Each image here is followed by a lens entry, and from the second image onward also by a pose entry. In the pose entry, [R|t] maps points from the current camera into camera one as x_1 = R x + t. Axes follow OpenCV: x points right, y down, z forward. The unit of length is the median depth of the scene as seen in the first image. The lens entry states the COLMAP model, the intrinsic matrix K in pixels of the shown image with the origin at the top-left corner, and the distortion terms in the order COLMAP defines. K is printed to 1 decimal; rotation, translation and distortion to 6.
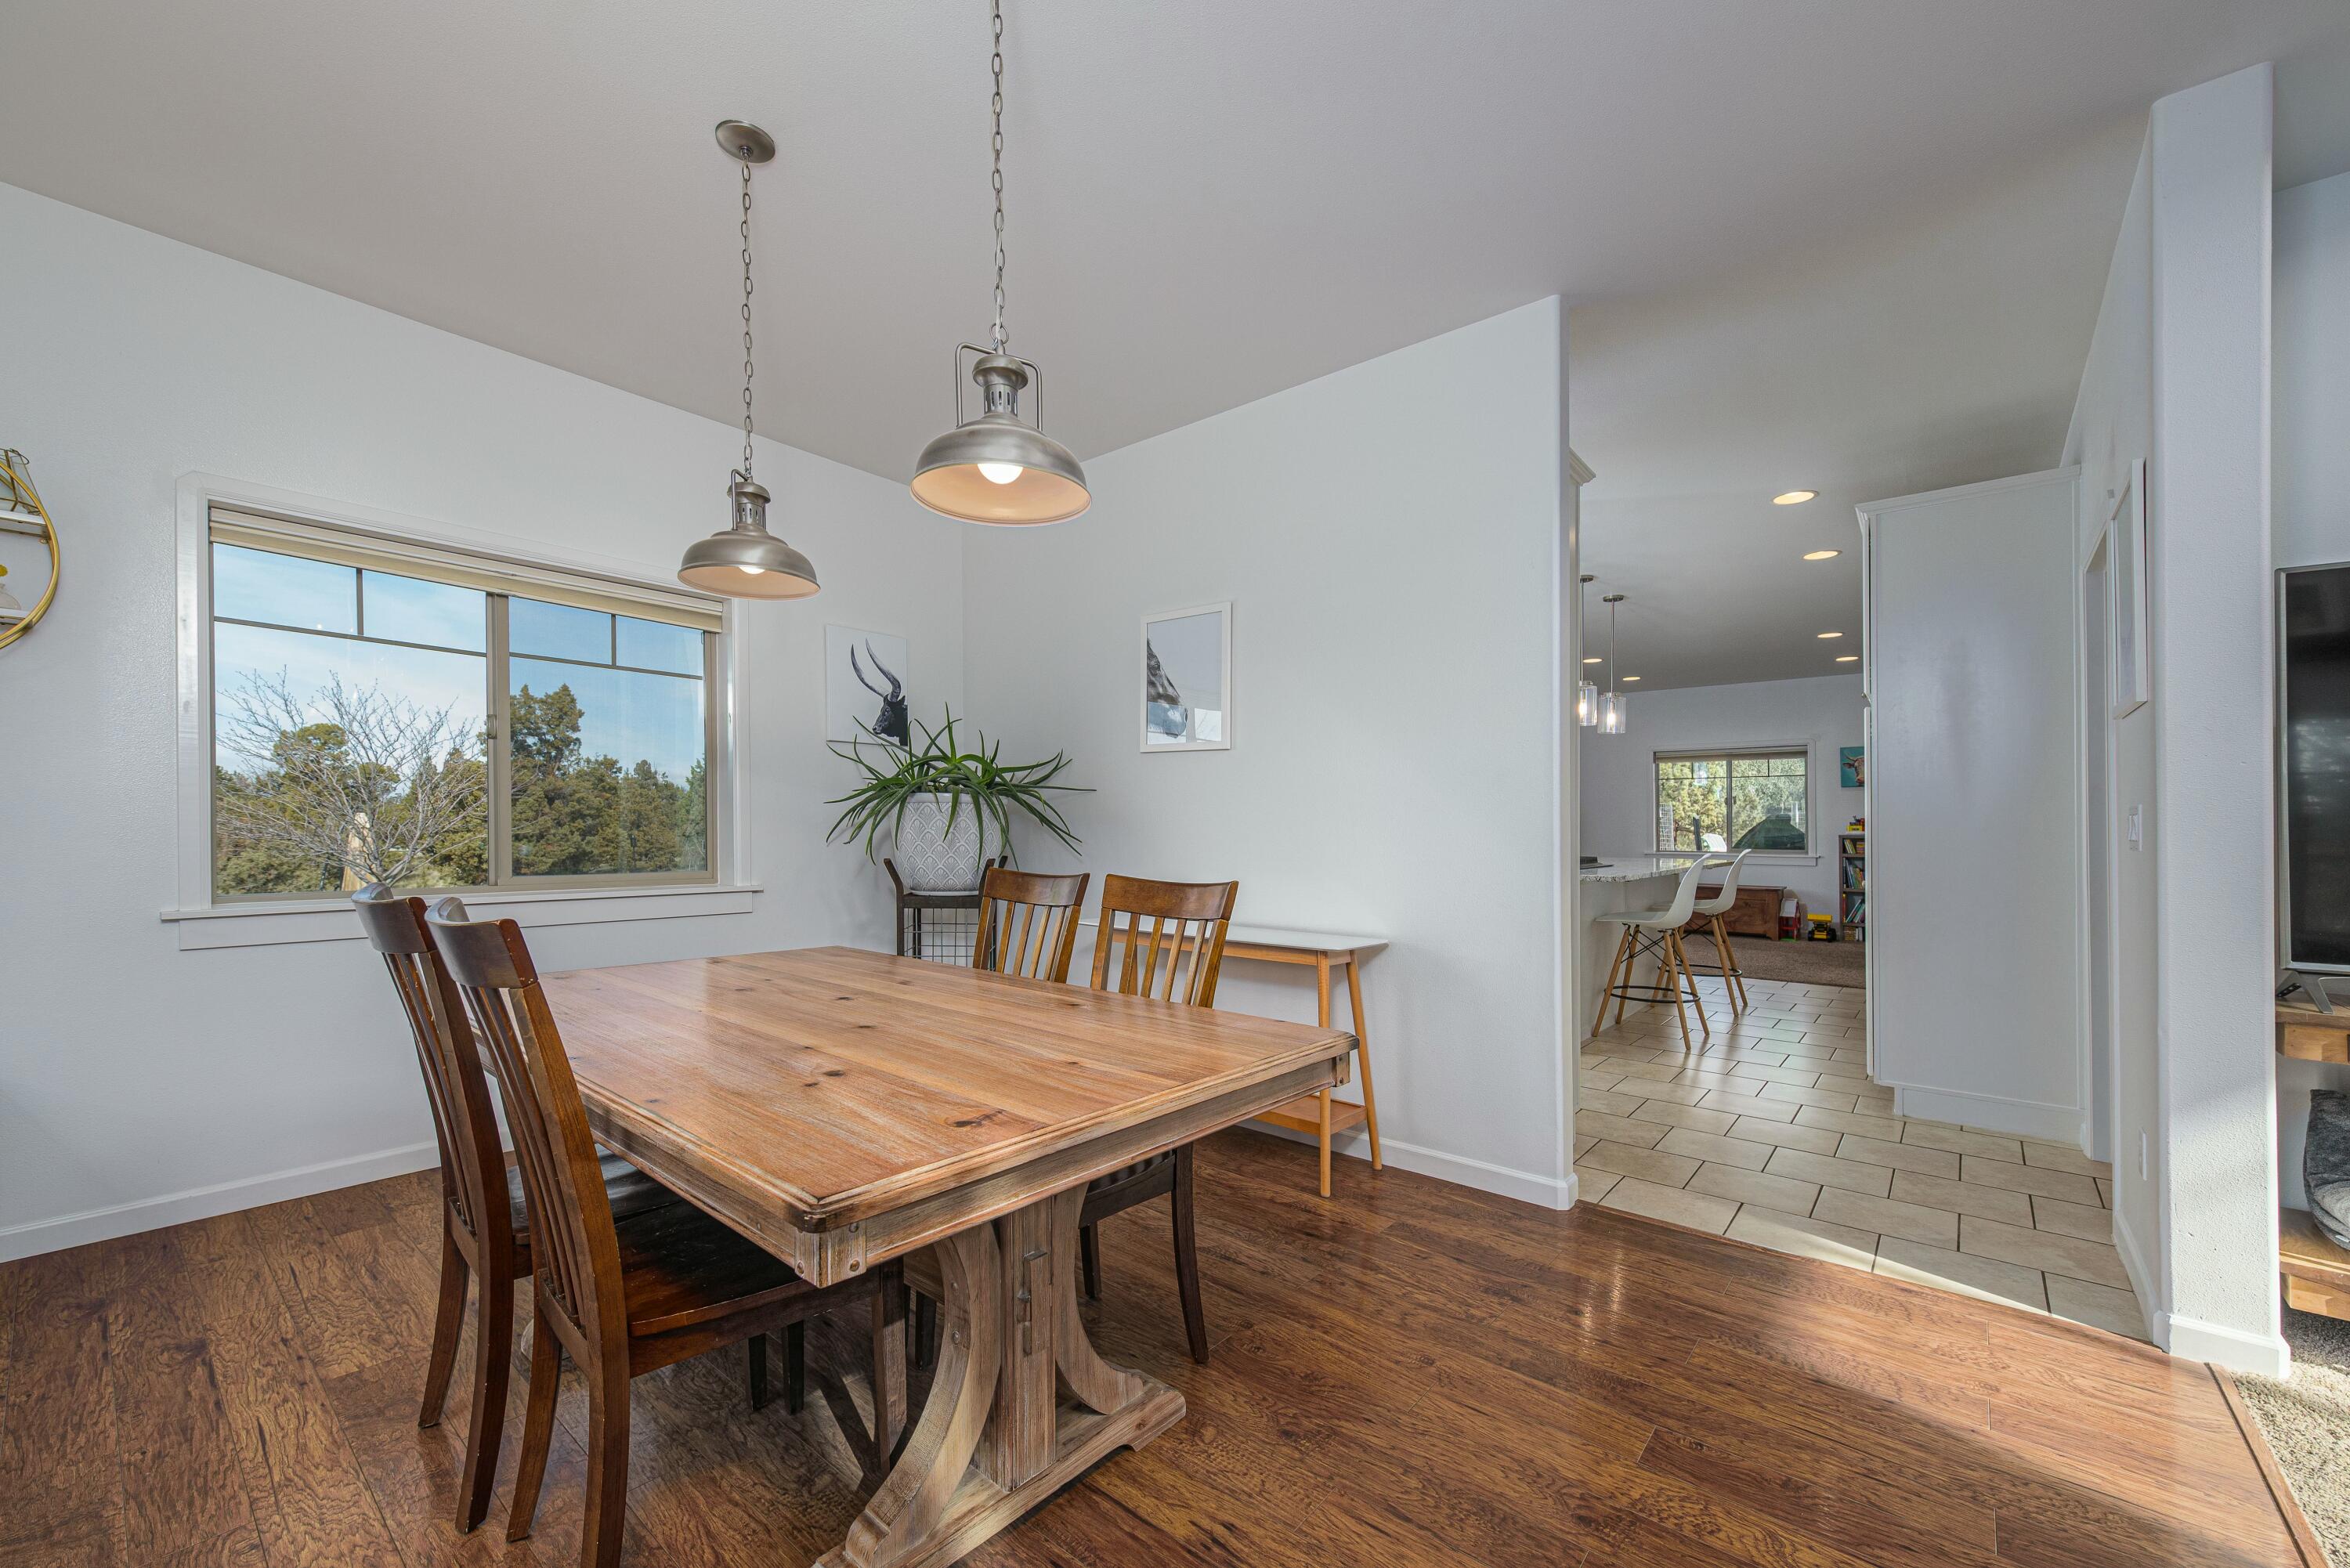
lens RADIAL K [[917.6, 0, 1172.7], [0, 917.6, 807.5], [0, 0, 1]] dist [0.015475, -0.005655]
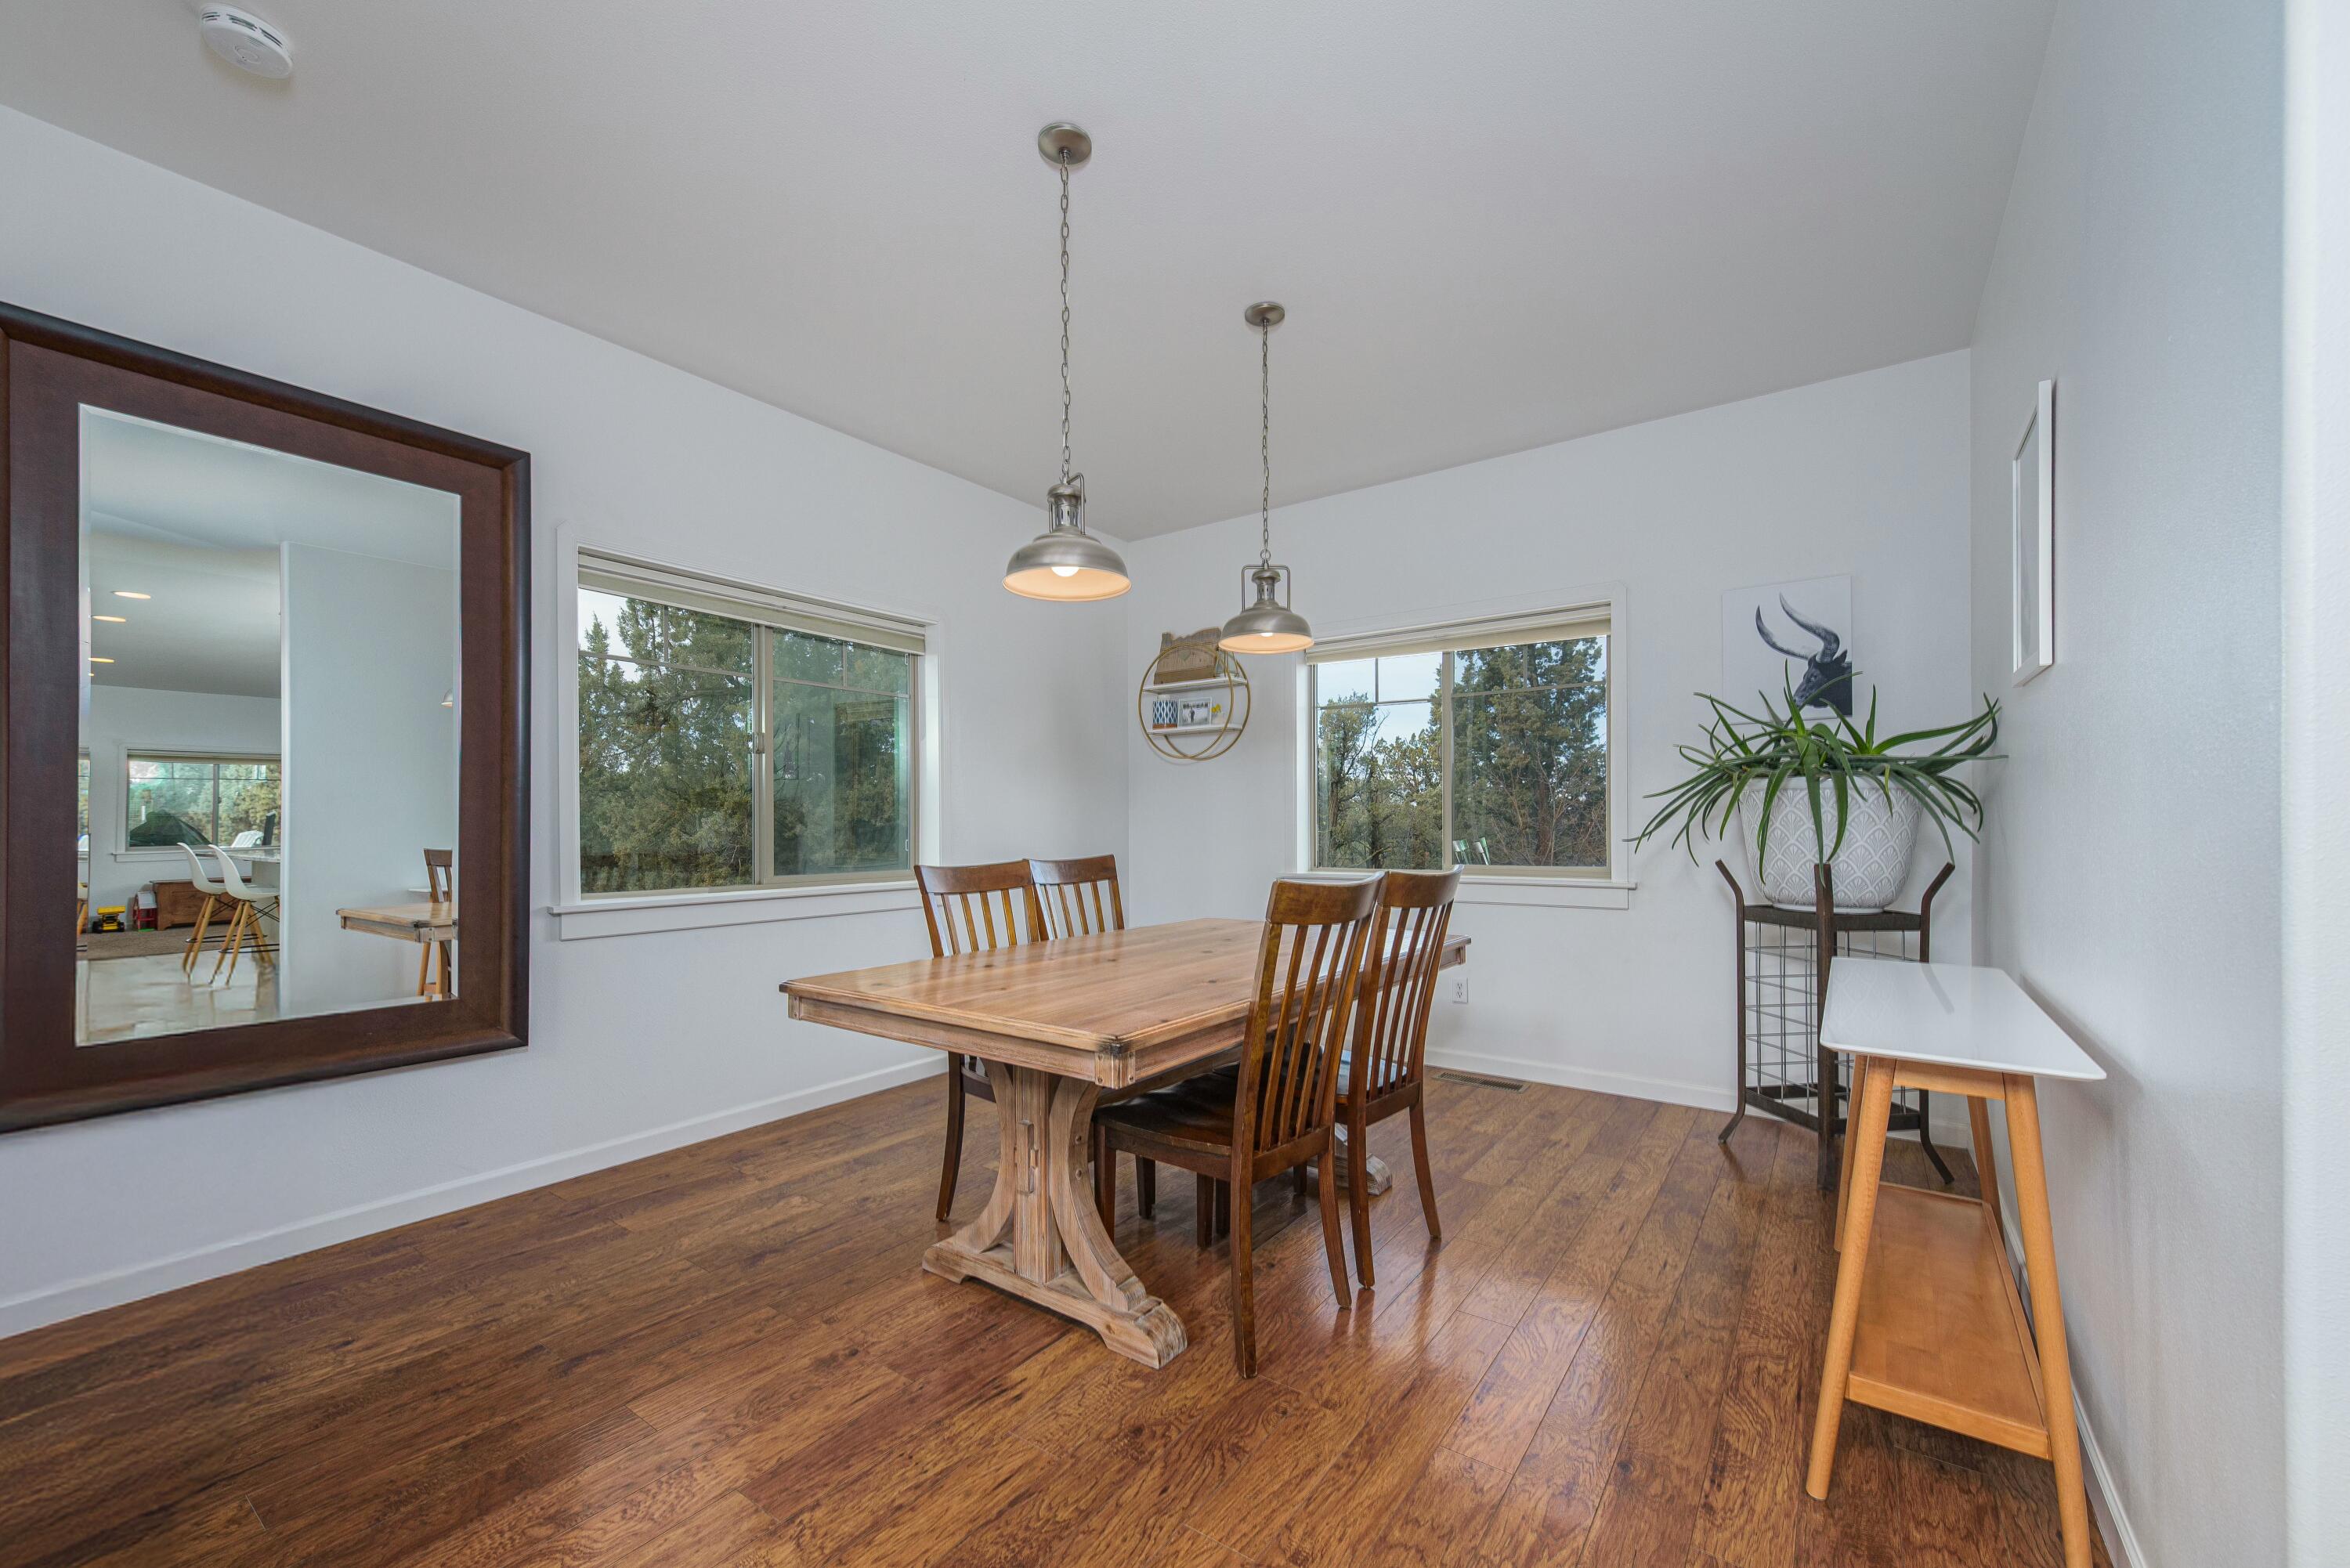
lens RADIAL K [[931.3, 0, 1178.9], [0, 931.3, 822.5], [0, 0, 1]] dist [0.003333, 0.000022]
pose [[0.080556, -0.013183, -0.996663, 0.746693], [0.028081, 0.999546, -0.010951, 0.025215], [0.996354, -0.027105, 0.080890, 0.646376]]
